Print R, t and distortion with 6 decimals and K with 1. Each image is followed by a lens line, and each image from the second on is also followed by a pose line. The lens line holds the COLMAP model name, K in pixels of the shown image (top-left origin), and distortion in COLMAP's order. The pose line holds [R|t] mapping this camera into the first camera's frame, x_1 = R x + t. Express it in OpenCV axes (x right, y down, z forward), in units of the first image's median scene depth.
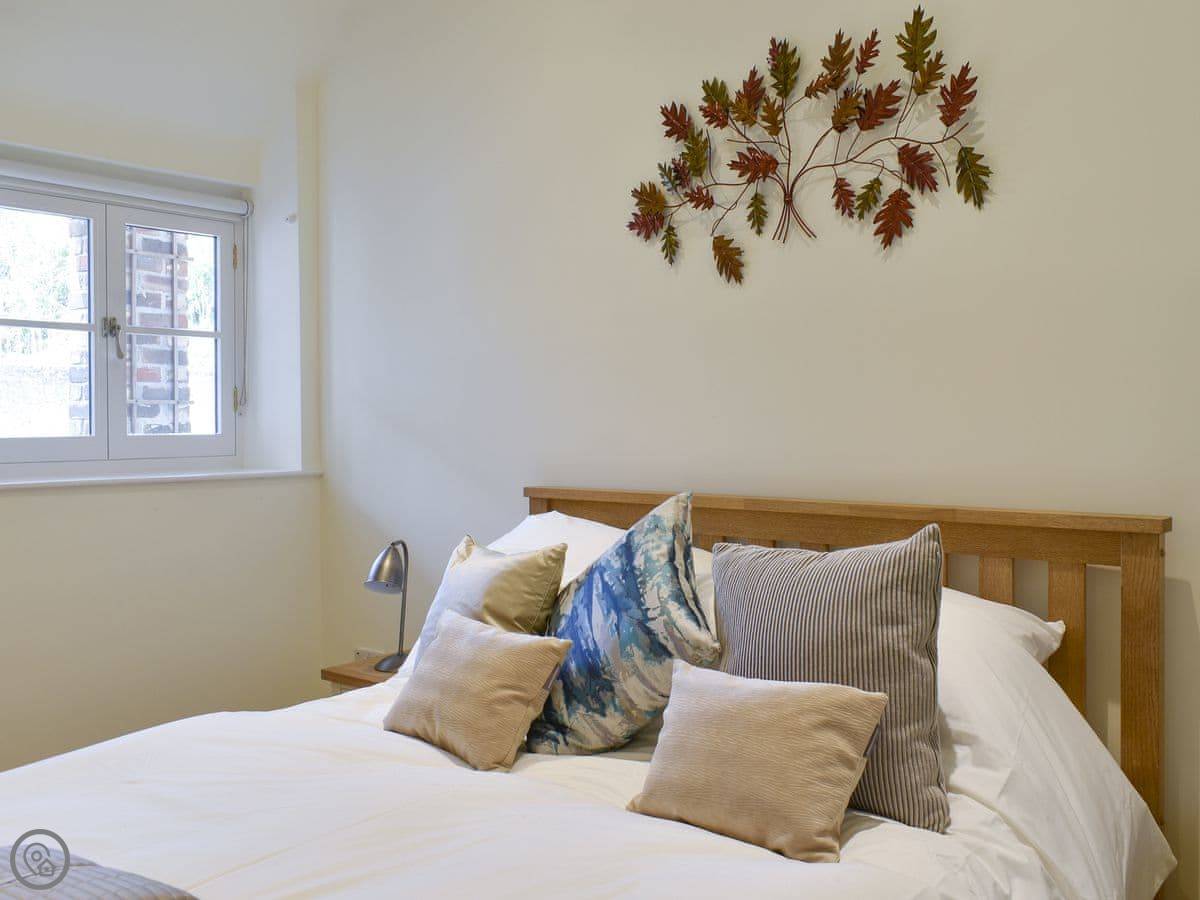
lens RADIAL K [[1069.3, 0, 600.0], [0, 1069.3, 450.0], [0, 0, 1]] dist [-0.052804, -0.004237]
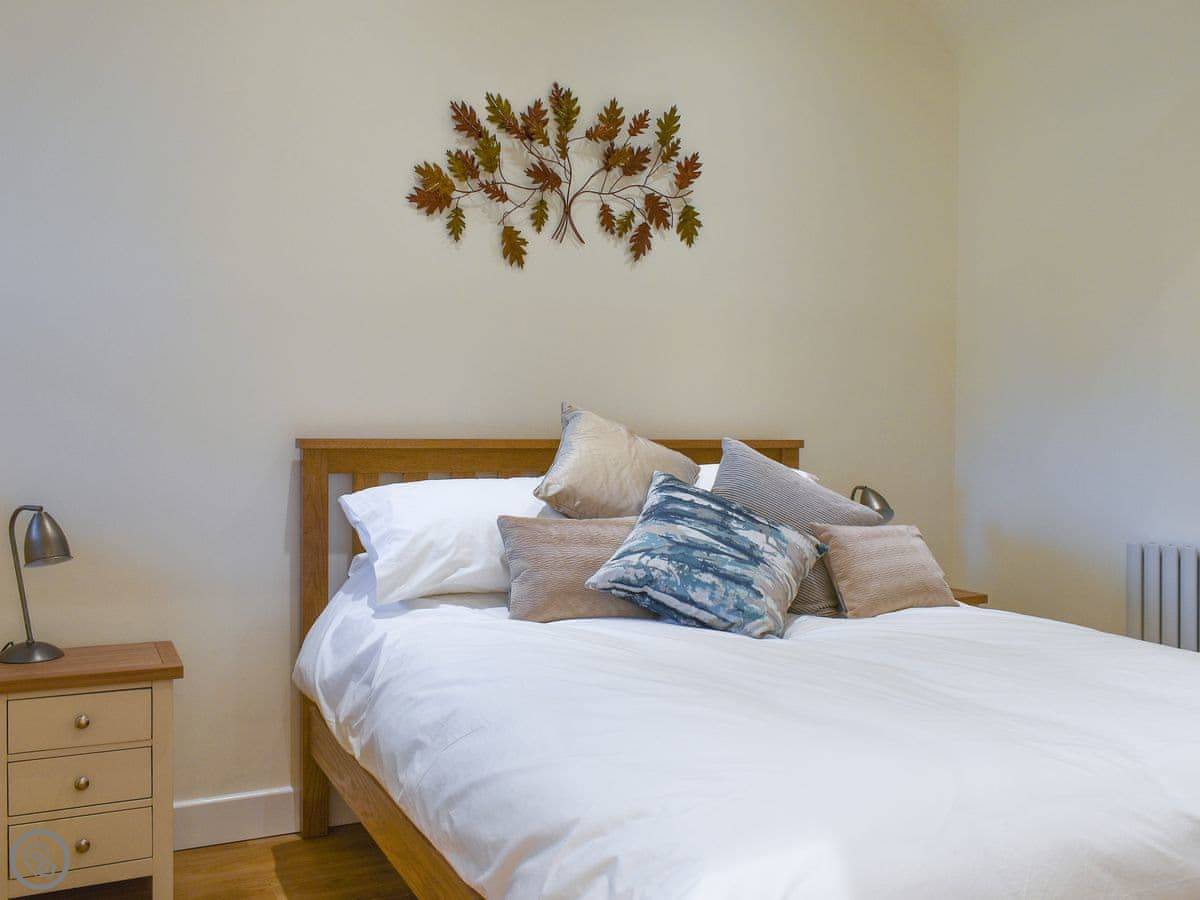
lens RADIAL K [[1069.3, 0, 600.0], [0, 1069.3, 450.0], [0, 0, 1]] dist [-0.052804, -0.004237]
pose [[0.441058, -0.014483, 0.897362, -1.001139], [0.012151, 0.999875, 0.010166, 0.047068], [-0.897396, 0.006420, 0.441179, 0.391585]]
